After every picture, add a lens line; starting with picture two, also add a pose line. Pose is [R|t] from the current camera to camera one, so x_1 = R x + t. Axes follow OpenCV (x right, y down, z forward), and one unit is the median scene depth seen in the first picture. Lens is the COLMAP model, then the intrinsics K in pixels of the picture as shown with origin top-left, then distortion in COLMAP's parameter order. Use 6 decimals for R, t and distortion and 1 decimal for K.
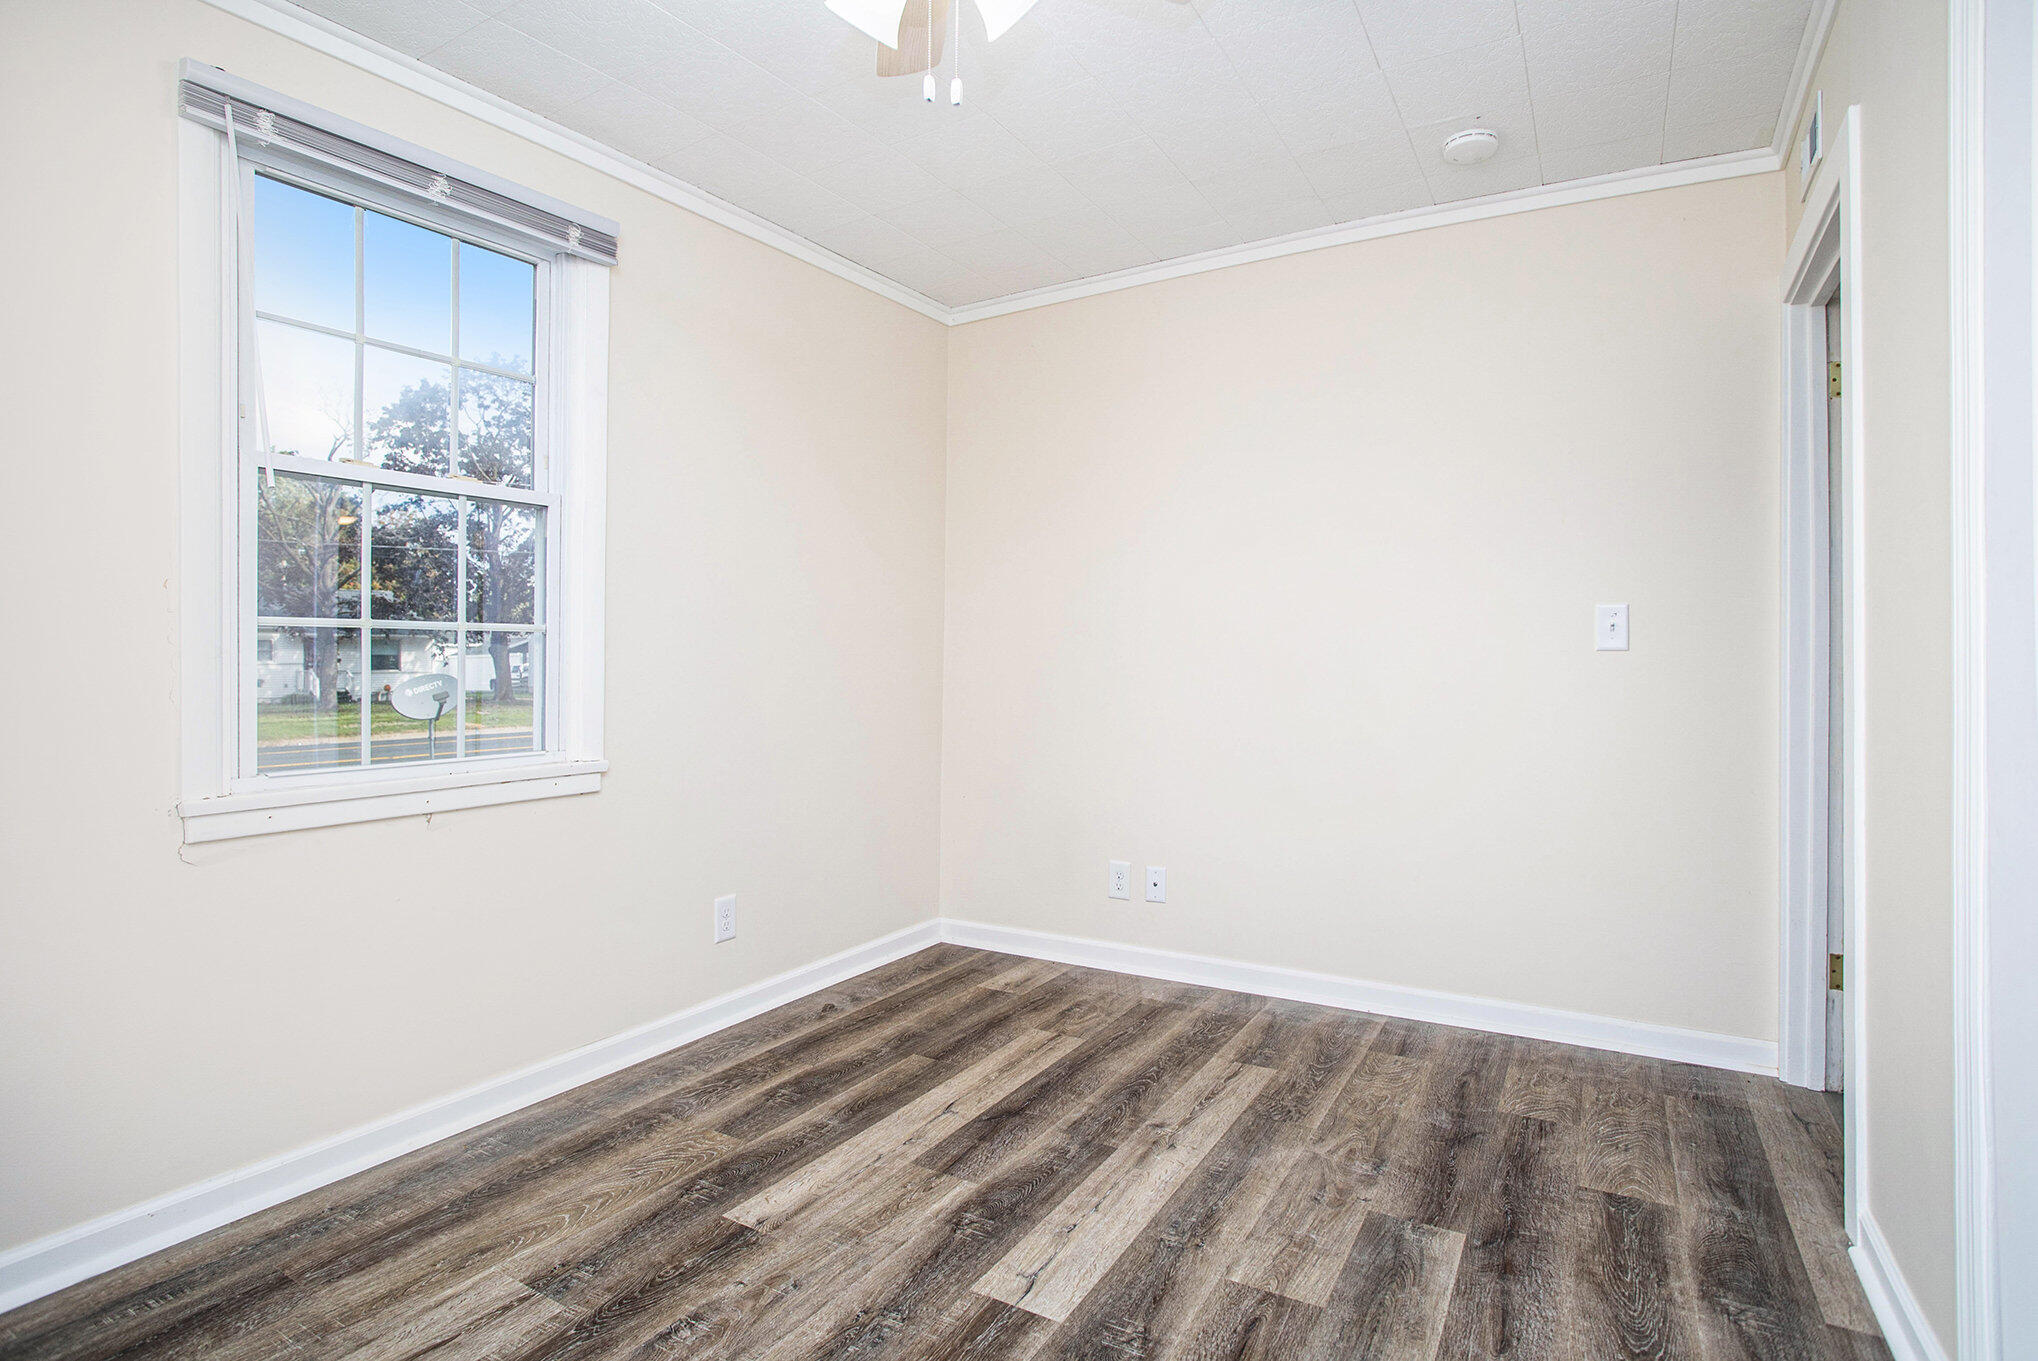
lens RADIAL K [[1024.1, 0, 1019.0], [0, 1024.1, 680.5], [0, 0, 1]] dist [-0.086615, 0.029614]
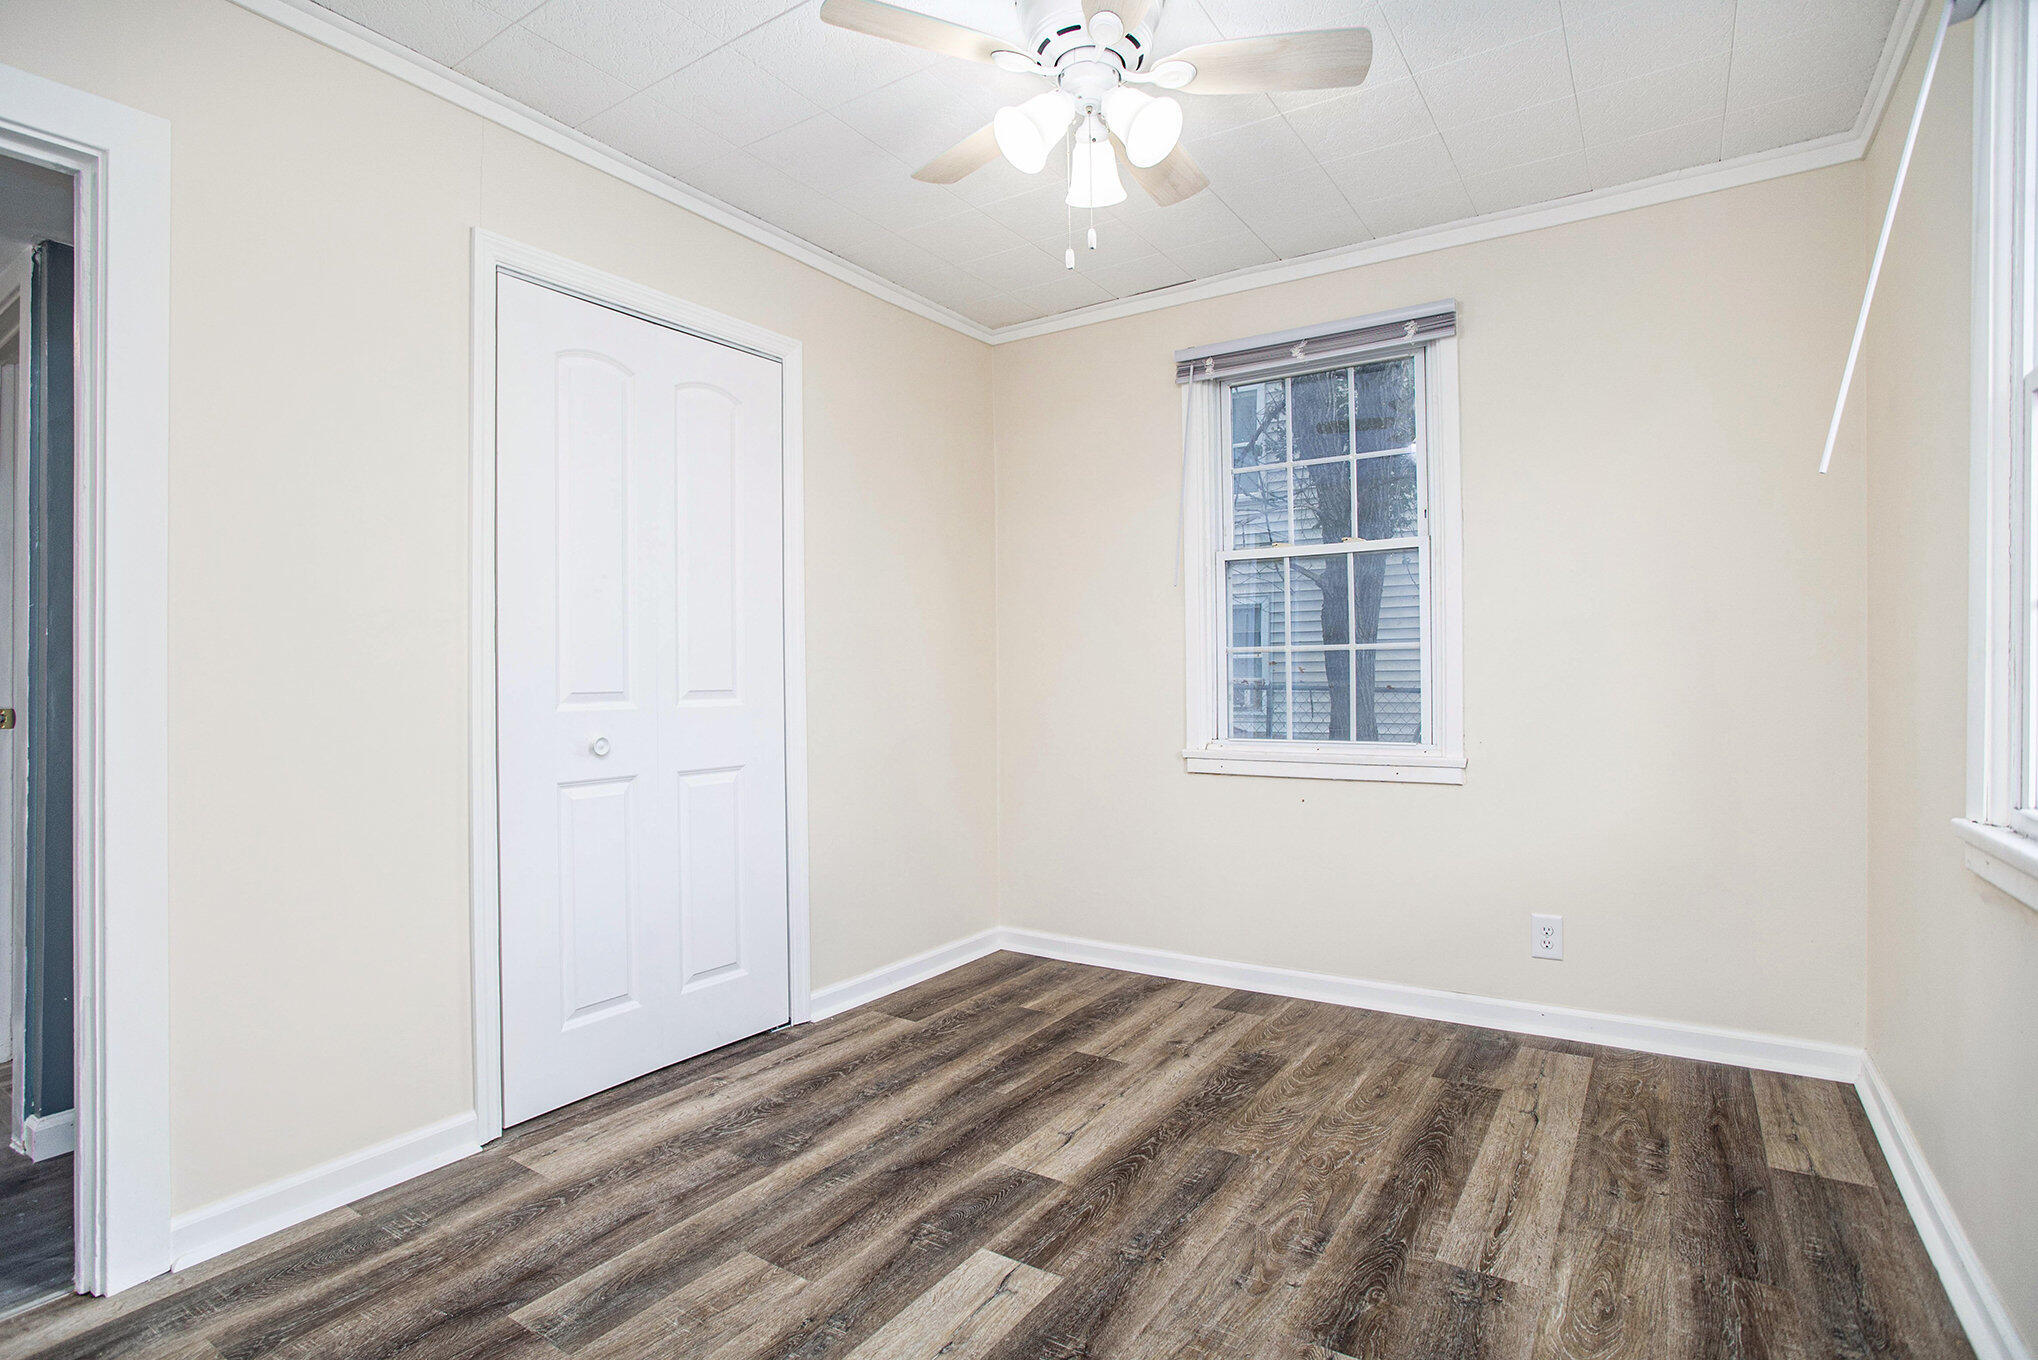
lens RADIAL K [[1003.8, 0, 1019.0], [0, 1003.8, 680.0], [0, 0, 1]] dist [-0.085834, 0.040150]
pose [[-0.998500, 0.008162, 0.054132, -0.062766], [0.008322, 0.999962, 0.002725, -0.008617], [-0.054107, 0.003171, -0.998530, 2.015630]]
